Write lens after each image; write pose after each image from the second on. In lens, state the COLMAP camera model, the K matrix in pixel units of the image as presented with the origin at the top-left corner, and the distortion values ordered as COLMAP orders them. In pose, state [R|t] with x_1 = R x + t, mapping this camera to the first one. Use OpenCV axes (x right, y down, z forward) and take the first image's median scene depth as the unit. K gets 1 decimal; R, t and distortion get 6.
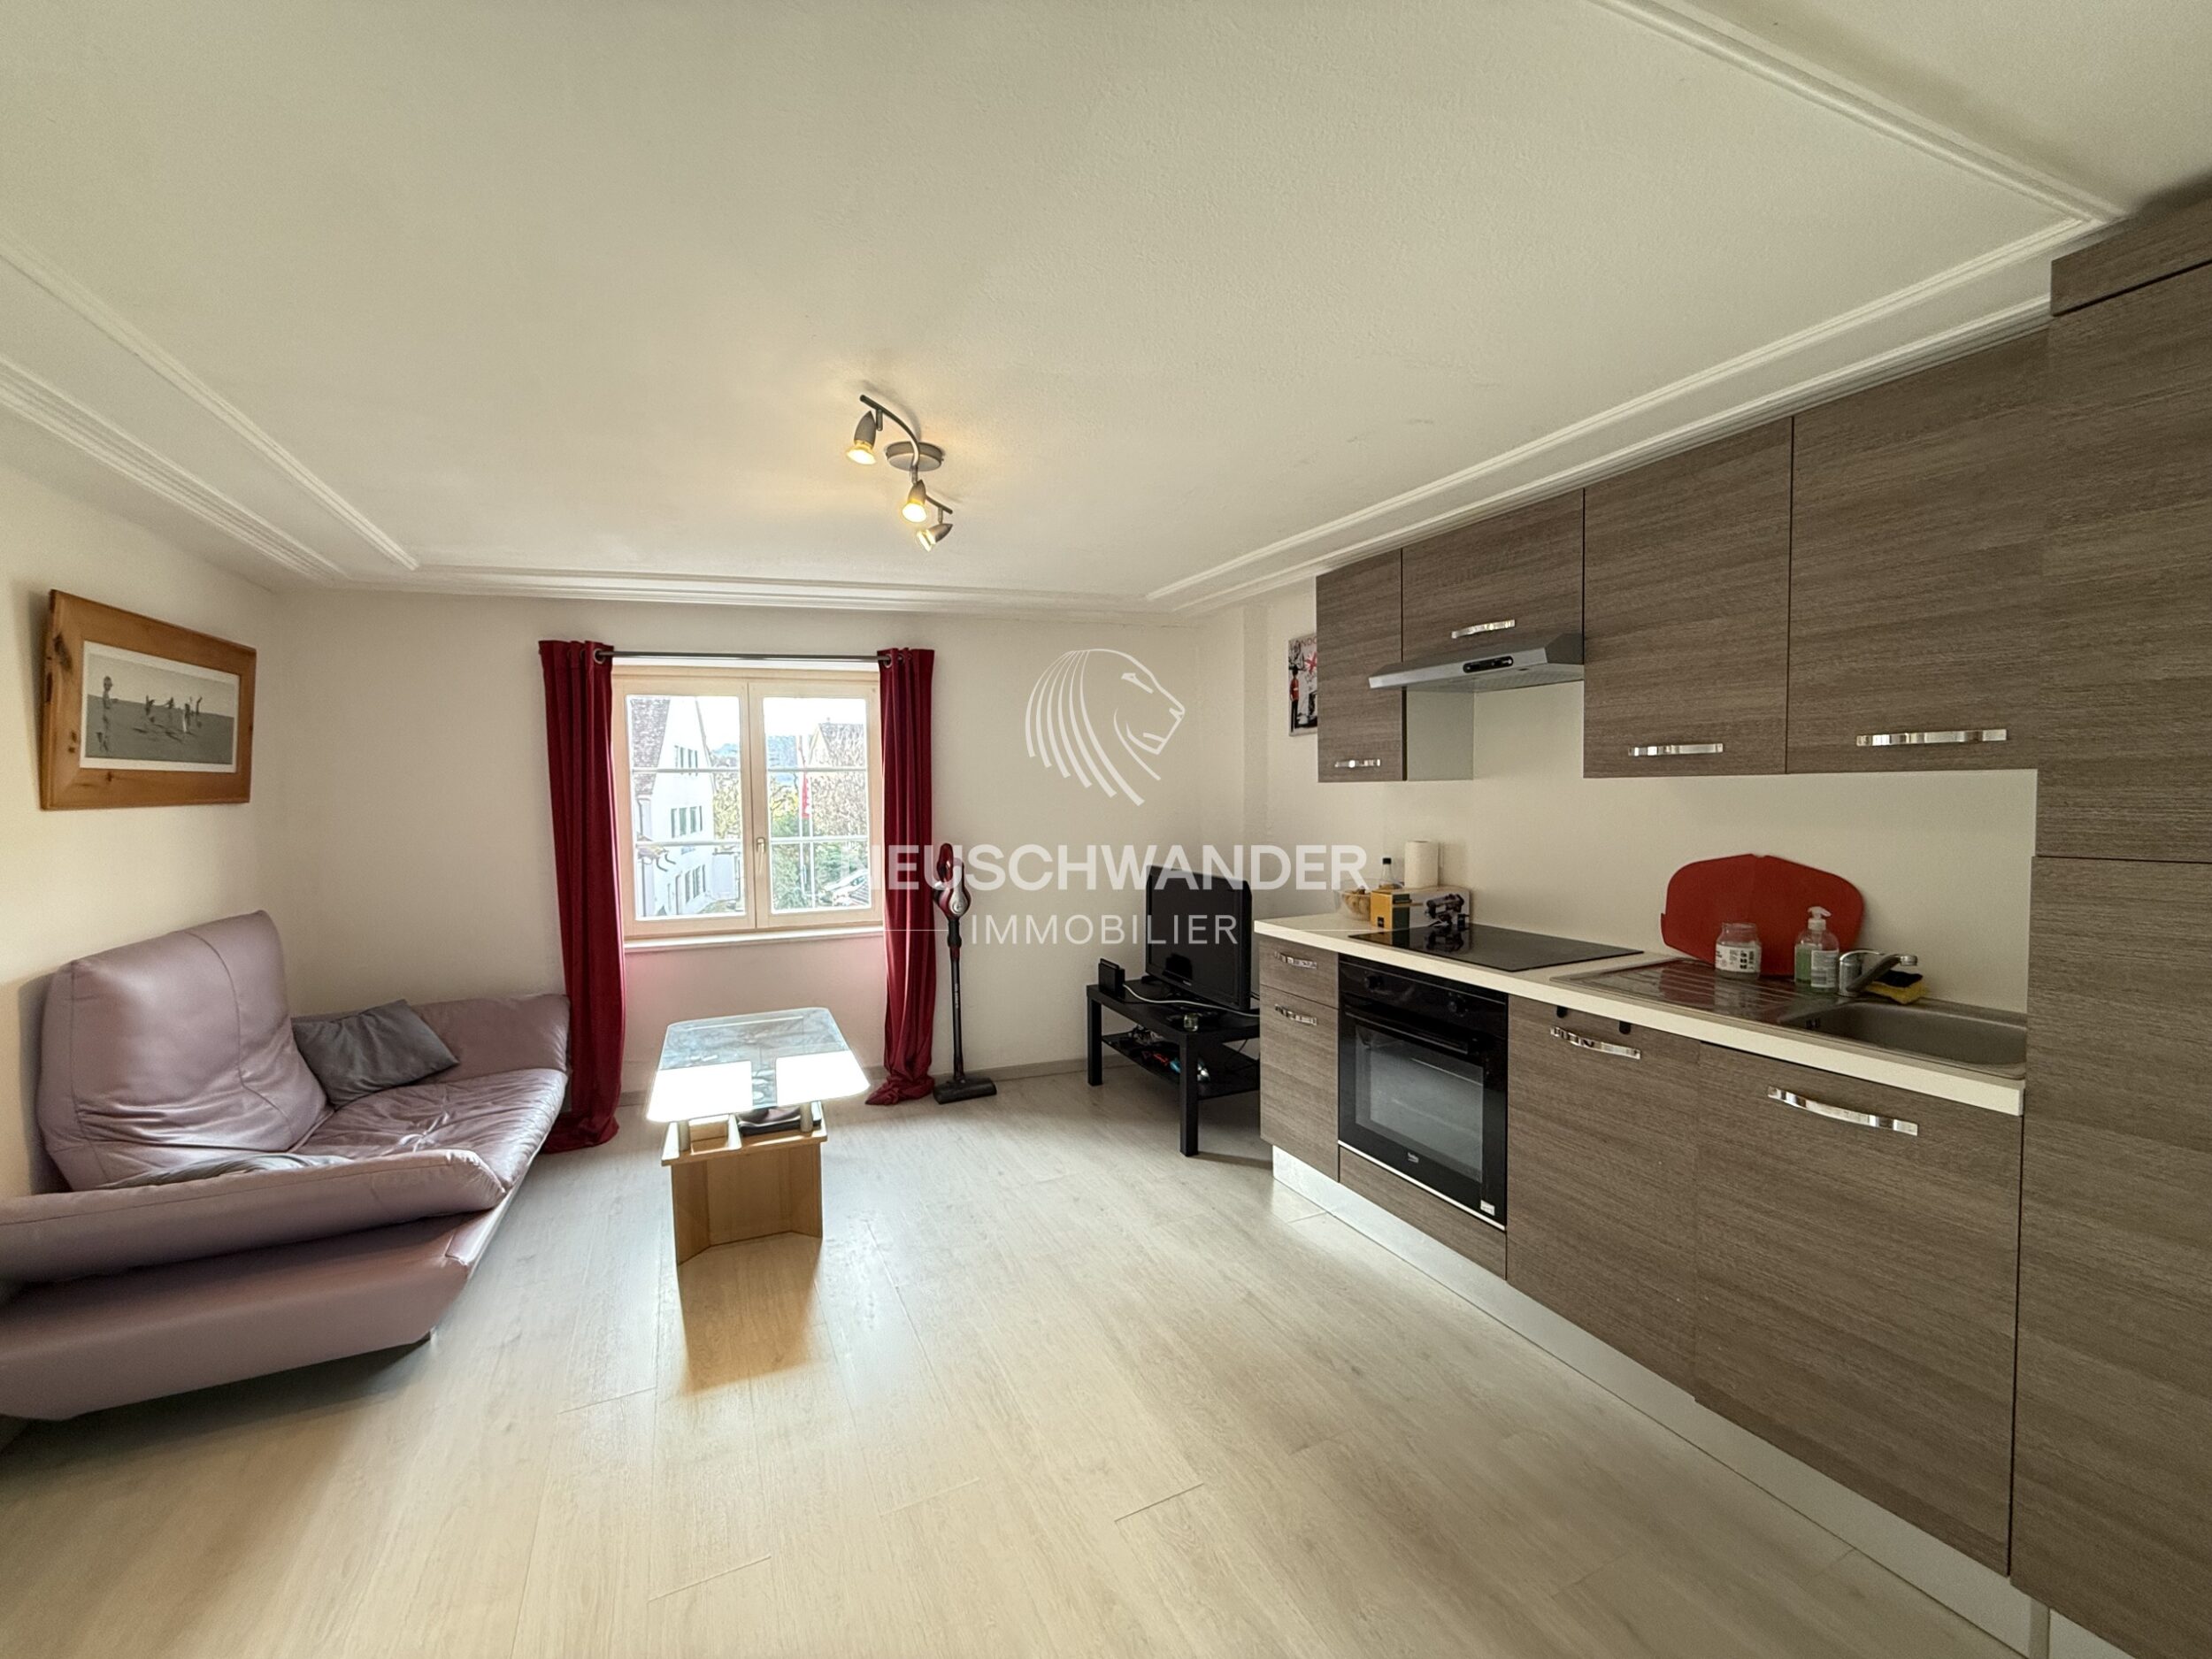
lens RADIAL K [[921.4, 0, 1106.0], [0, 921.4, 829.5], [0, 0, 1]] dist [-0.000798, -0.000034]
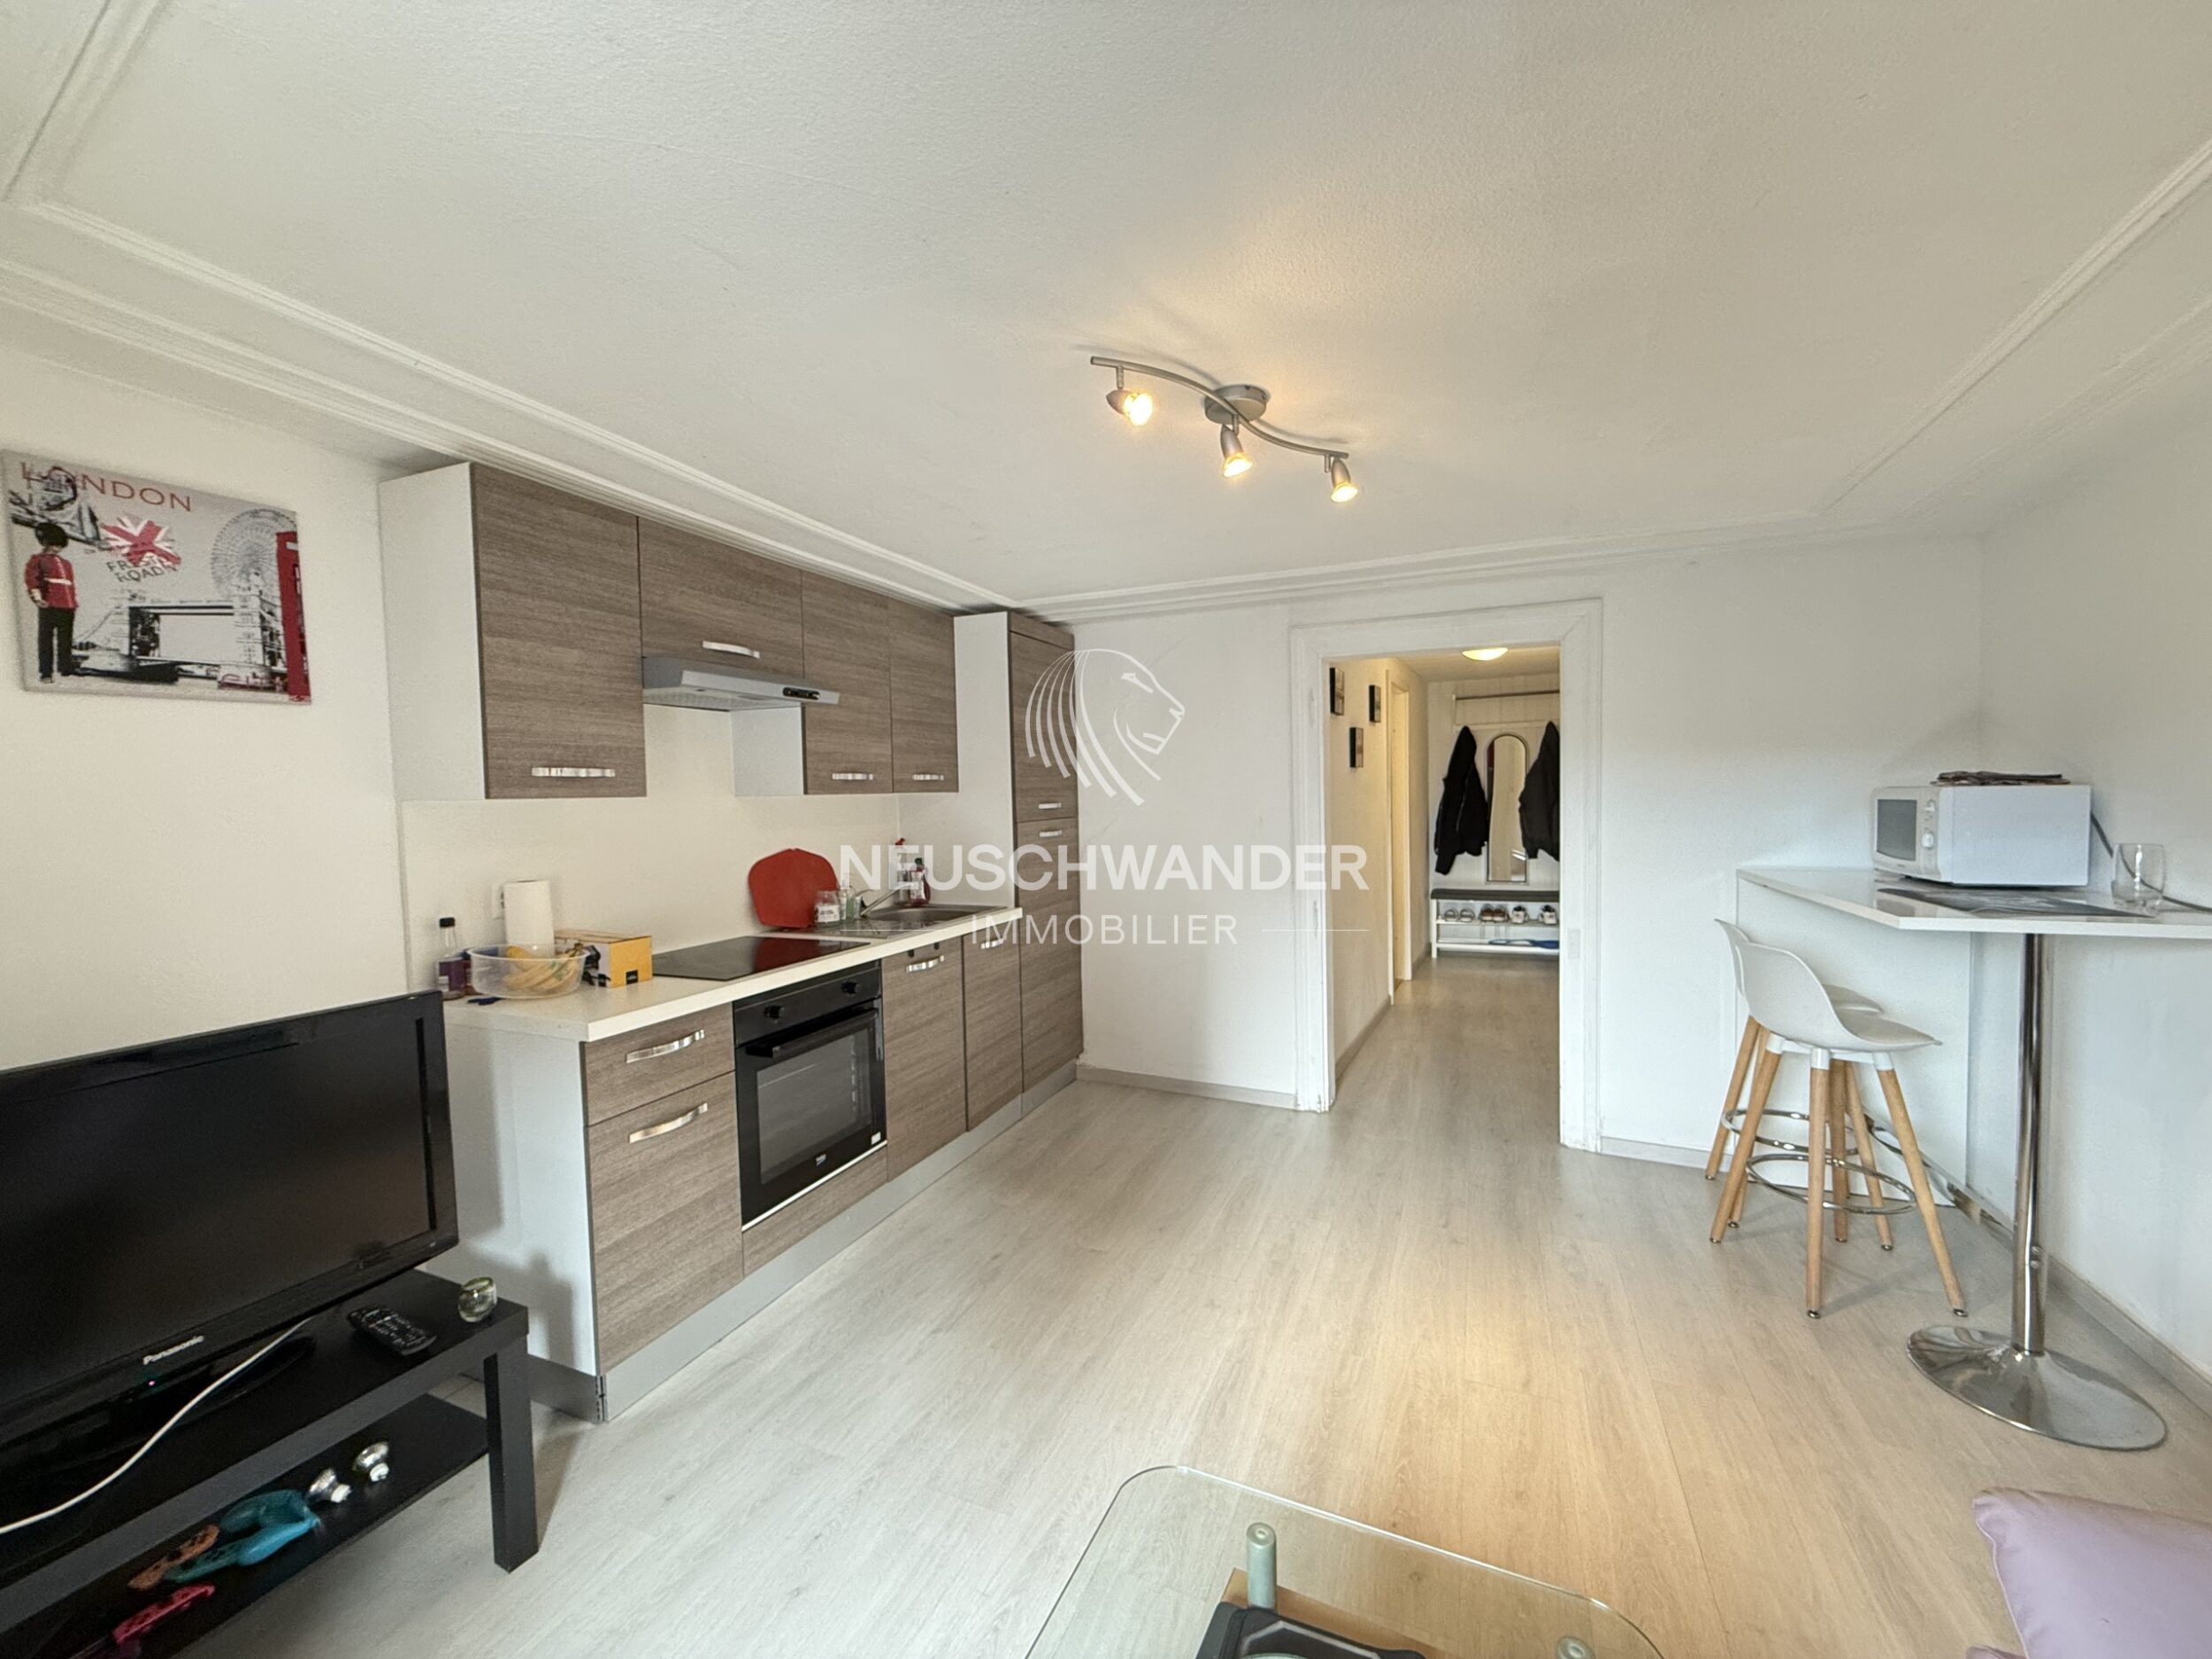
lens RADIAL K [[879.8, 0, 1106.0], [0, 879.8, 829.5], [0, 0, 1]] dist [0.000124, -0.000013]
pose [[-0.672538, -0.002074, 0.740060, -0.598382], [0.064174, 0.996066, 0.061111, -0.050342], [-0.737275, 0.088592, -0.669759, 1.361177]]
